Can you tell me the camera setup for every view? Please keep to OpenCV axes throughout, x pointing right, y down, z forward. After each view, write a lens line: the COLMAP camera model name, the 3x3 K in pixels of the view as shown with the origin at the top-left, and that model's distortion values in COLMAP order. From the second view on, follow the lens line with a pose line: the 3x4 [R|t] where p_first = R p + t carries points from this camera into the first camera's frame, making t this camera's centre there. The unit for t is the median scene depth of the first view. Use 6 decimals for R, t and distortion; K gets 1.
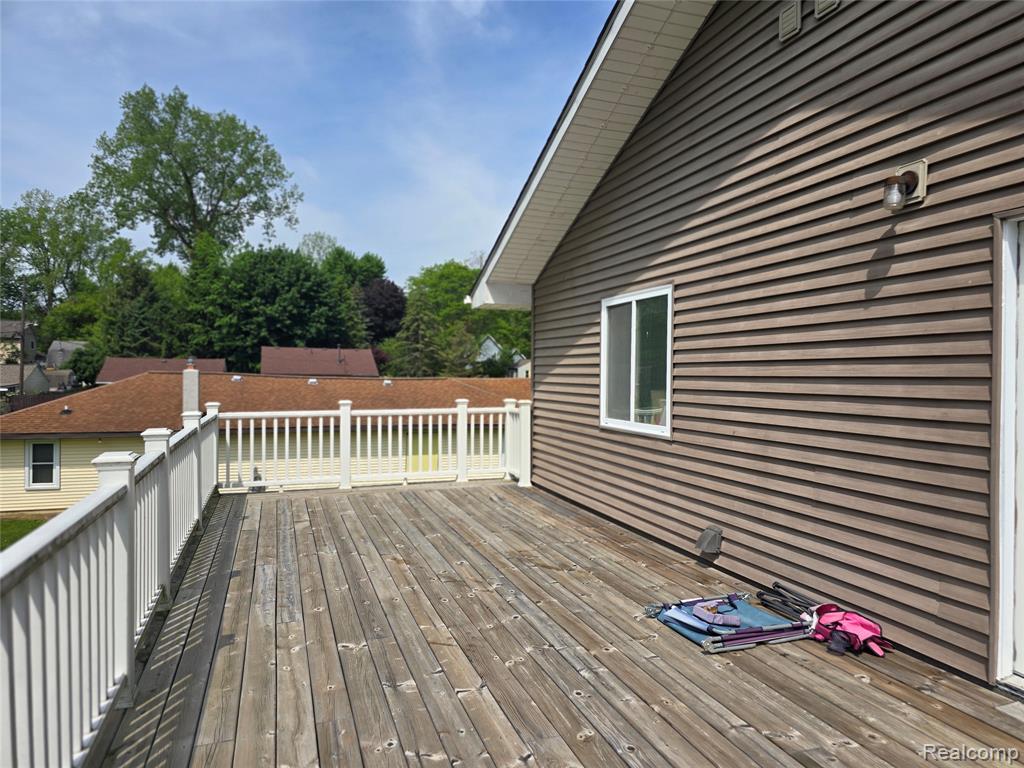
lens RADIAL K [[690.8, 0, 522.1], [0, 690.8, 384.4], [0, 0, 1]] dist [0.066866, -0.063821]
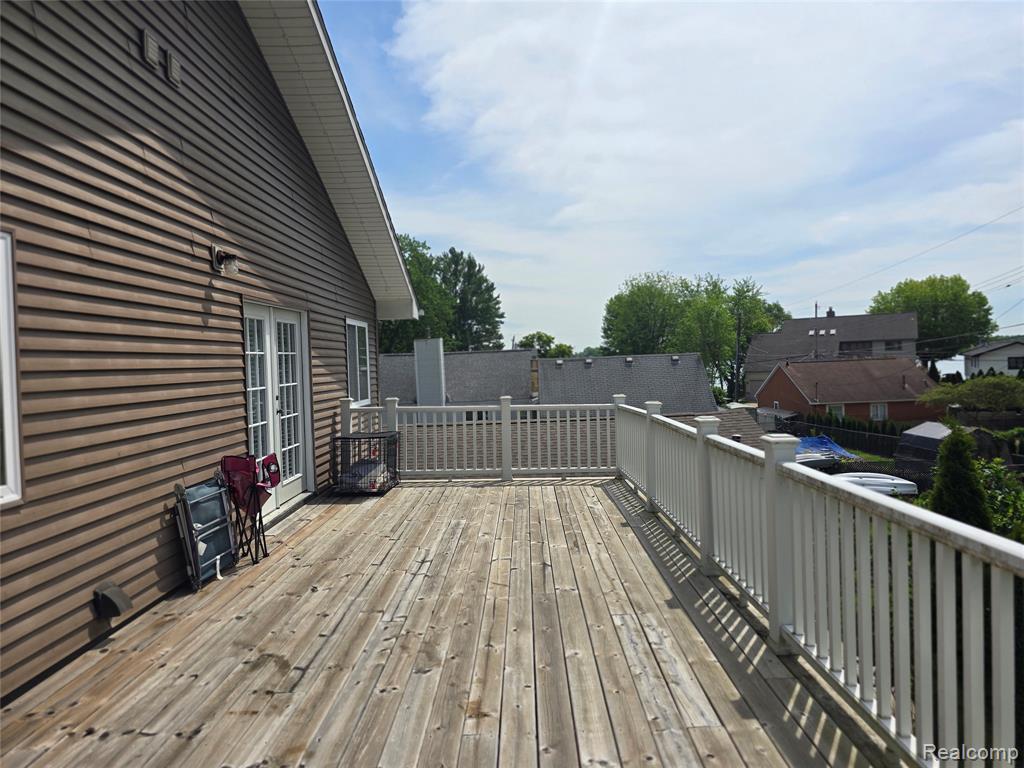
lens RADIAL K [[690.8, 0, 511.7], [0, 690.8, 380.7], [0, 0, 1]] dist [0.066866, -0.063821]
pose [[-0.937185, 0.013502, 0.348572, -0.443906], [0.029791, 0.998698, 0.041412, -0.040897], [-0.347559, 0.049194, -0.936367, 1.644341]]
